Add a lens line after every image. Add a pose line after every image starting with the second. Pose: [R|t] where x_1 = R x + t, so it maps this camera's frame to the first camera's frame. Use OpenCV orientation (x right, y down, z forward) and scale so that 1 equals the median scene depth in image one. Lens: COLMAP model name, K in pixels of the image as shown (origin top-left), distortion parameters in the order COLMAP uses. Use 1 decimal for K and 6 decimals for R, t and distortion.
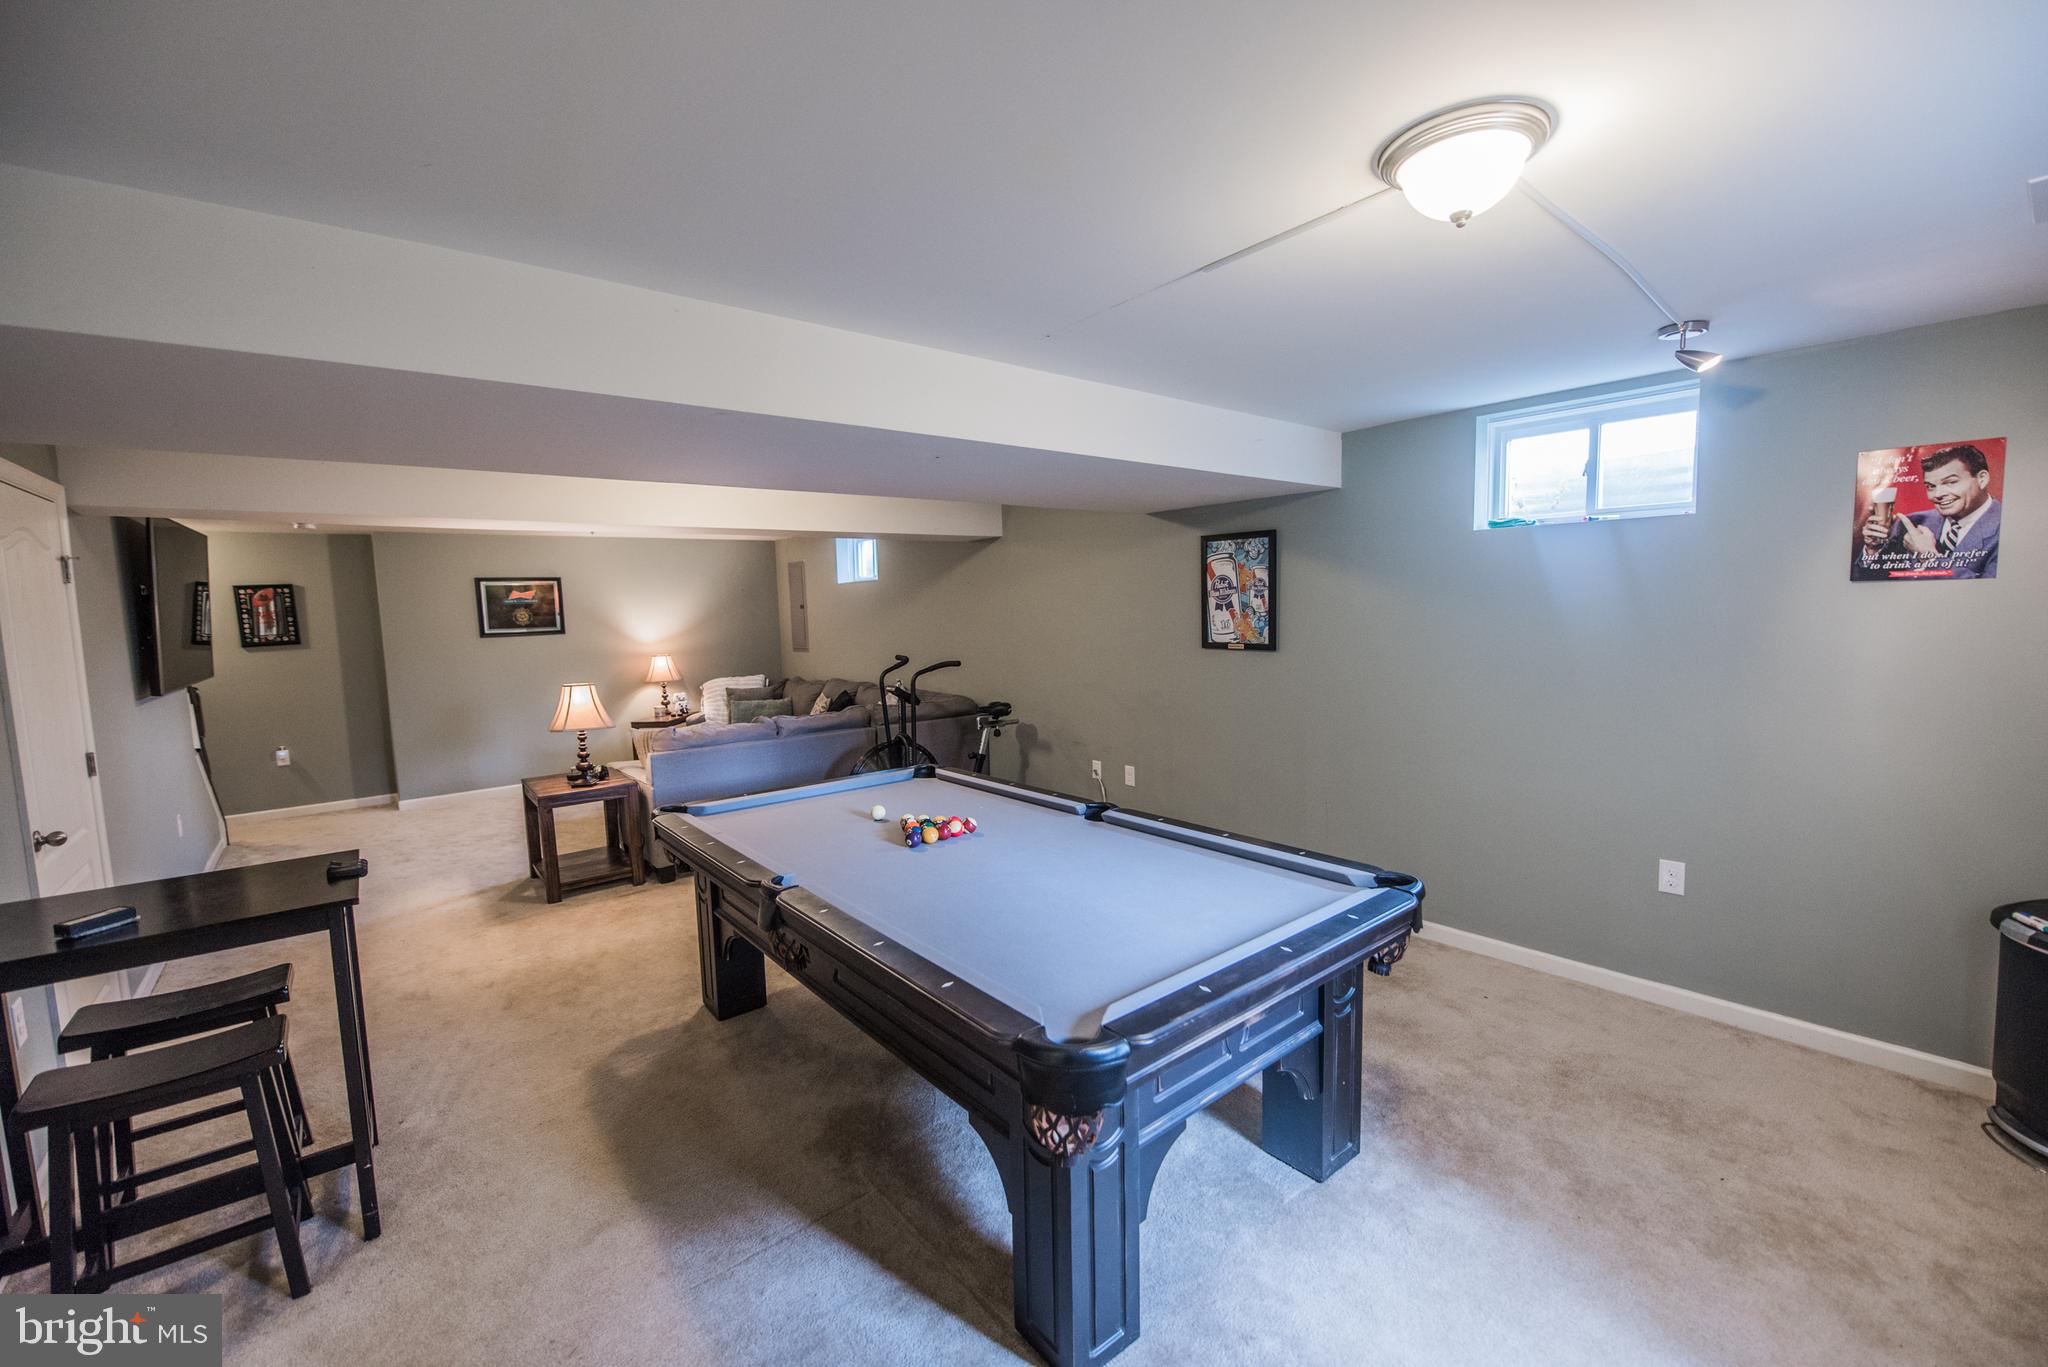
lens RADIAL K [[858.9, 0, 1024.0], [0, 858.9, 683.5], [0, 0, 1]] dist [-0.001087, -0.000081]
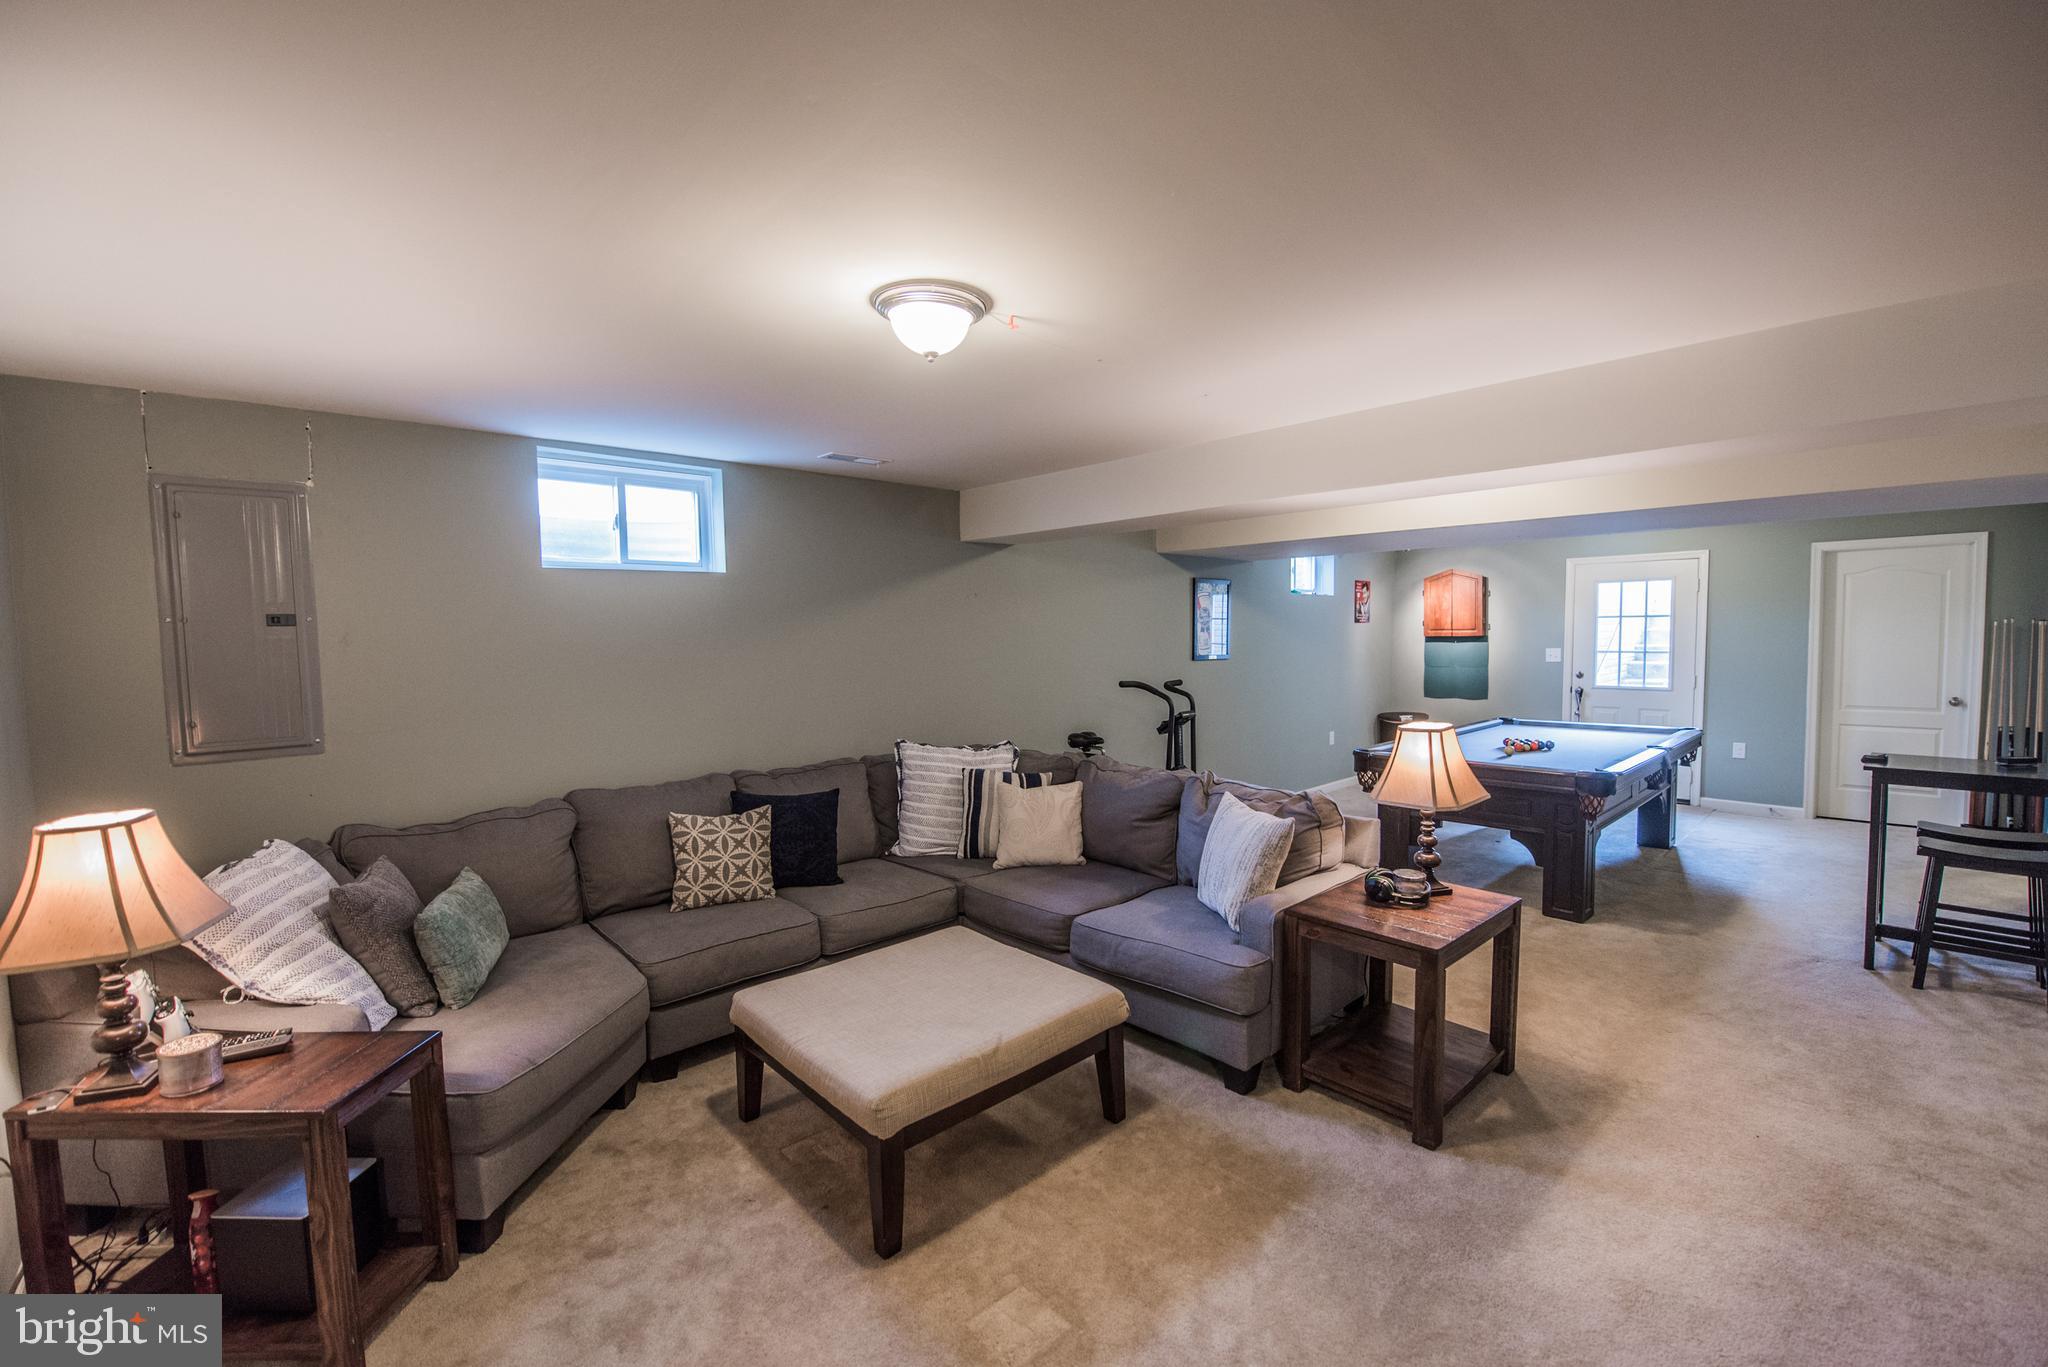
lens RADIAL K [[858.9, 0, 1024.0], [0, 858.9, 683.5], [0, 0, 1]] dist [-0.001087, -0.000081]
pose [[-0.042302, -0.036373, 0.998443, -0.877602], [0.102947, 0.993859, 0.040568, -0.067812], [-0.993787, 0.104503, -0.038297, 1.024366]]
